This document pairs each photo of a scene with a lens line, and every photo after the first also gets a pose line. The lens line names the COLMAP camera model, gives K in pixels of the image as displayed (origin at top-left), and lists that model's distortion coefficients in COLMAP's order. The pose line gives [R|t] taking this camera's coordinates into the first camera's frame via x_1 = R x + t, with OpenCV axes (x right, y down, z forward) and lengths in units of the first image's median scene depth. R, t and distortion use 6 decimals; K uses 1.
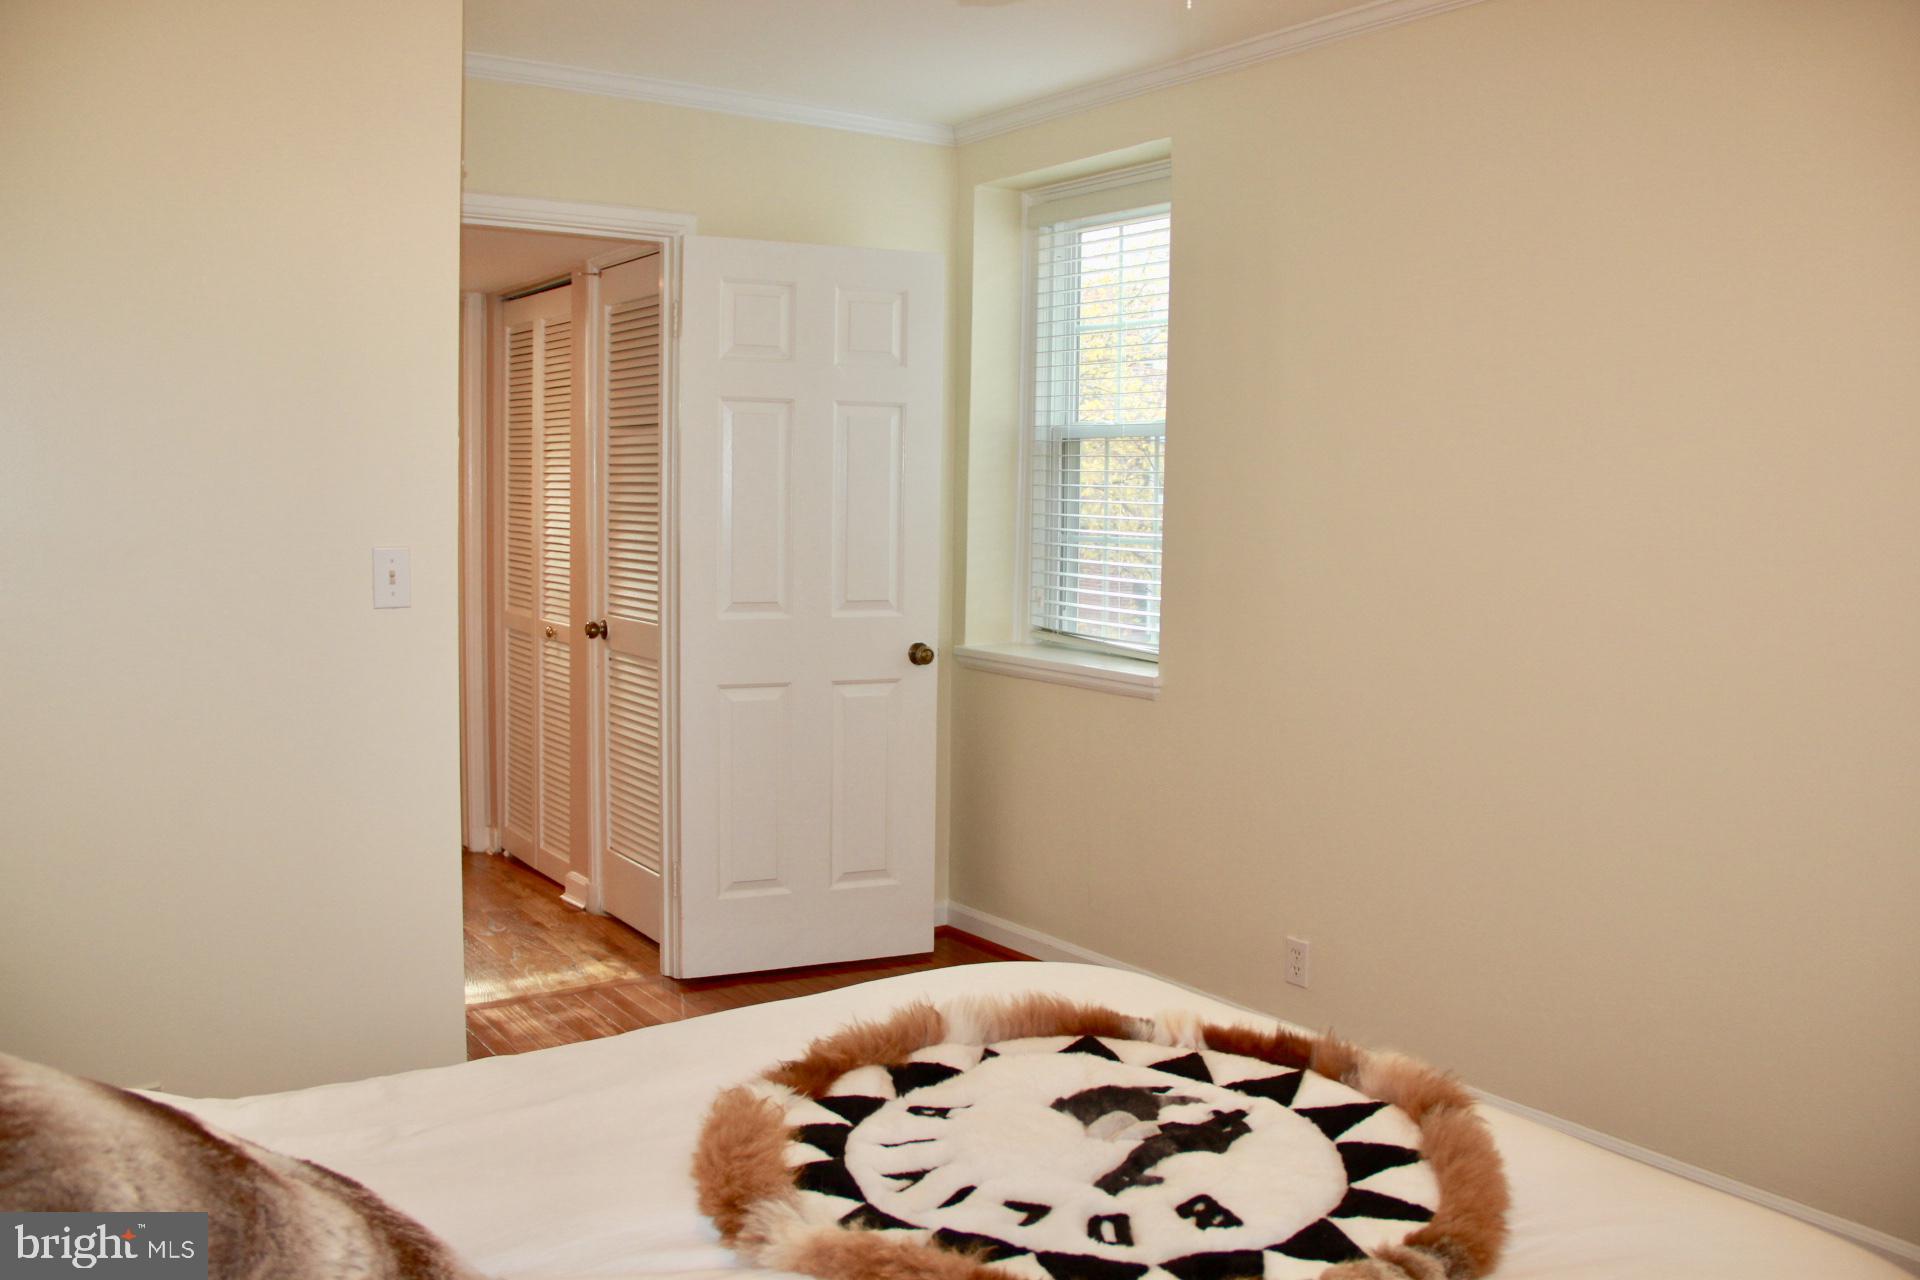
lens RADIAL K [[1602.1, 0, 959.4], [0, 1602.1, 632.3], [0, 0, 1]] dist [-0.178665, 0.141660]
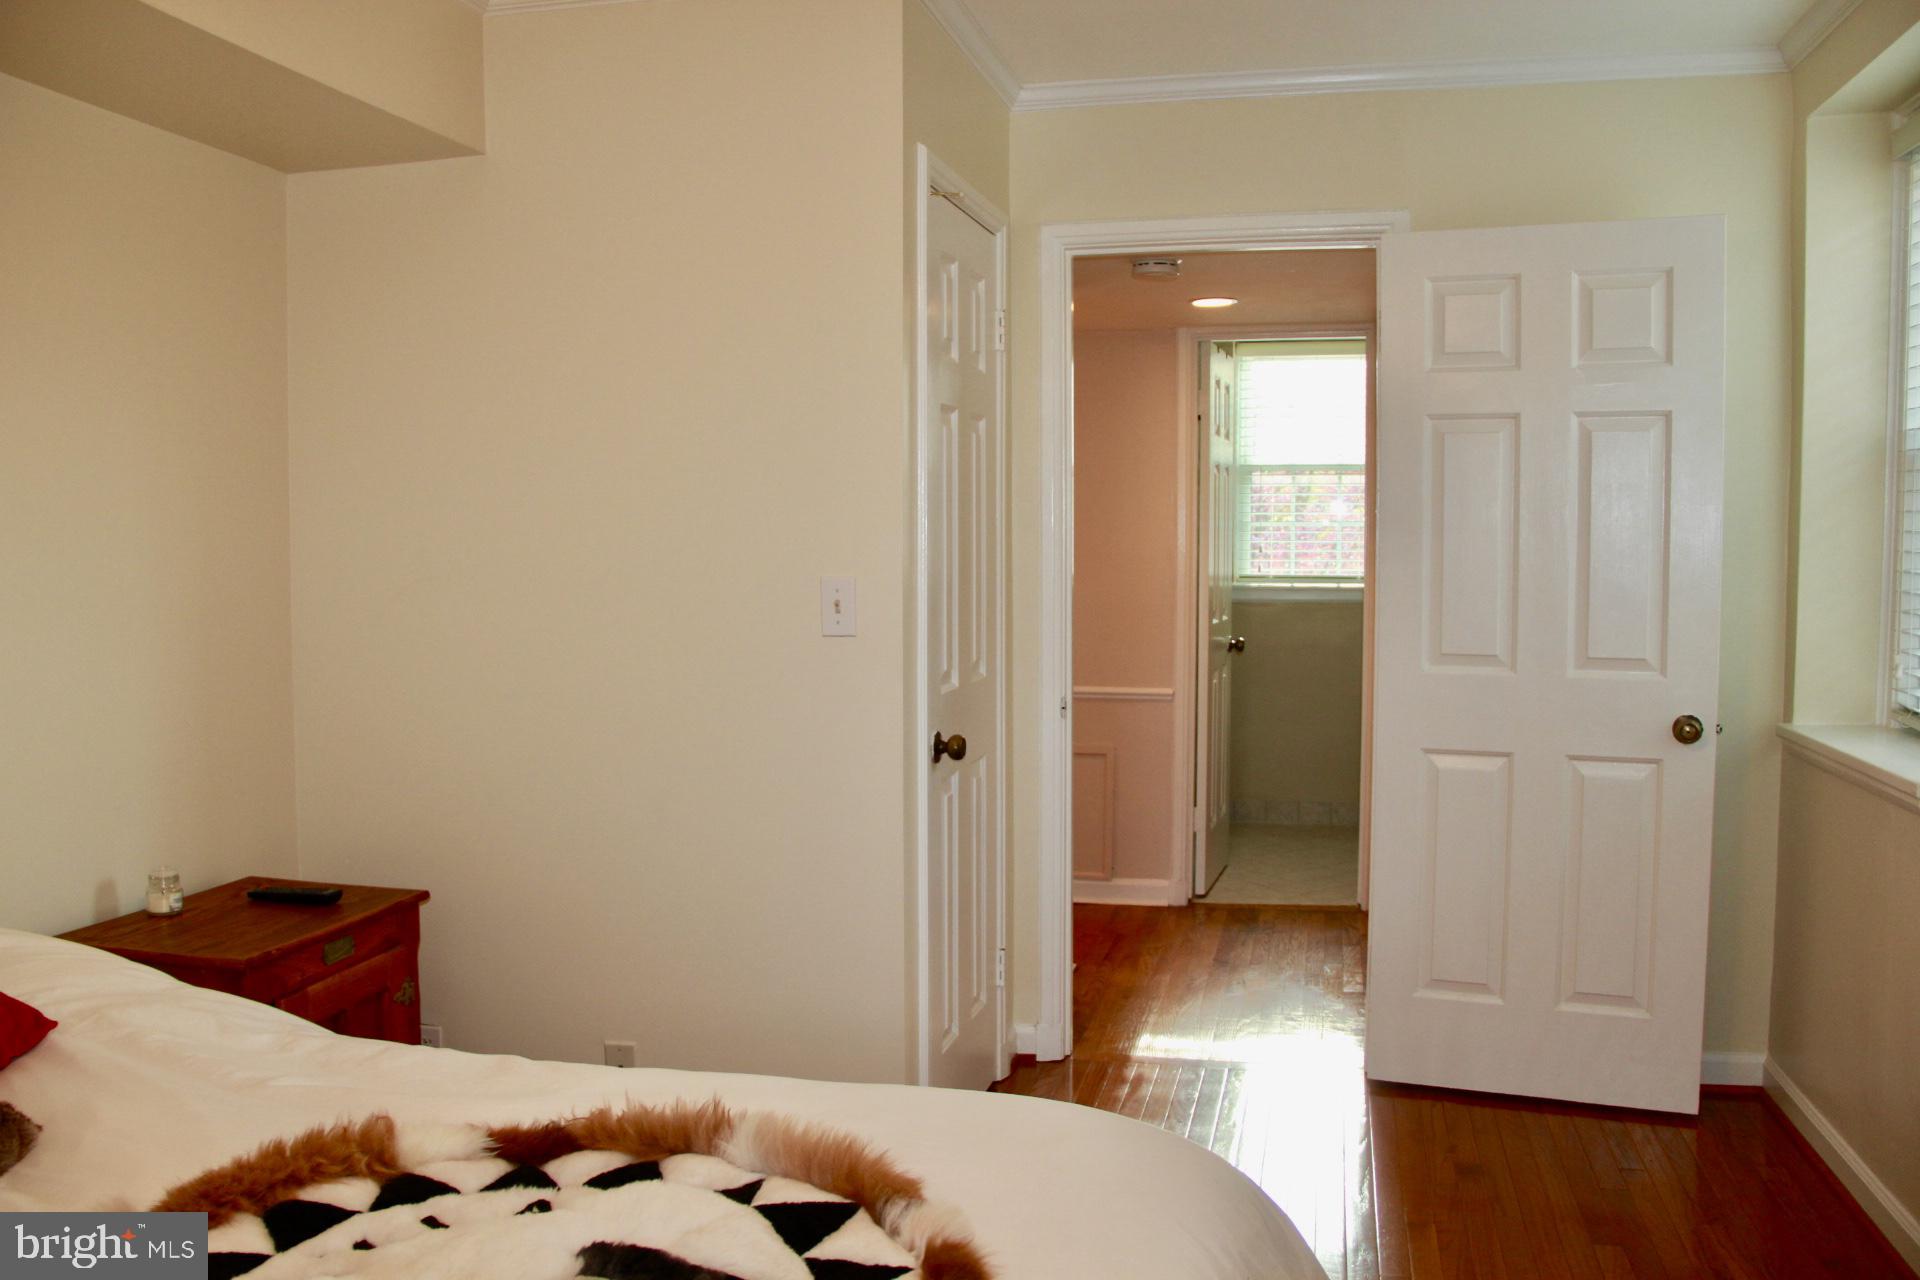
lens RADIAL K [[1602.1, 0, 959.4], [0, 1602.1, 632.3], [0, 0, 1]] dist [-0.178665, 0.141660]
pose [[0.661024, 0.029493, -0.749785, 0.312702], [-0.053602, 0.998530, -0.007980, -0.009120], [0.748447, 0.045465, 0.661634, 0.238006]]
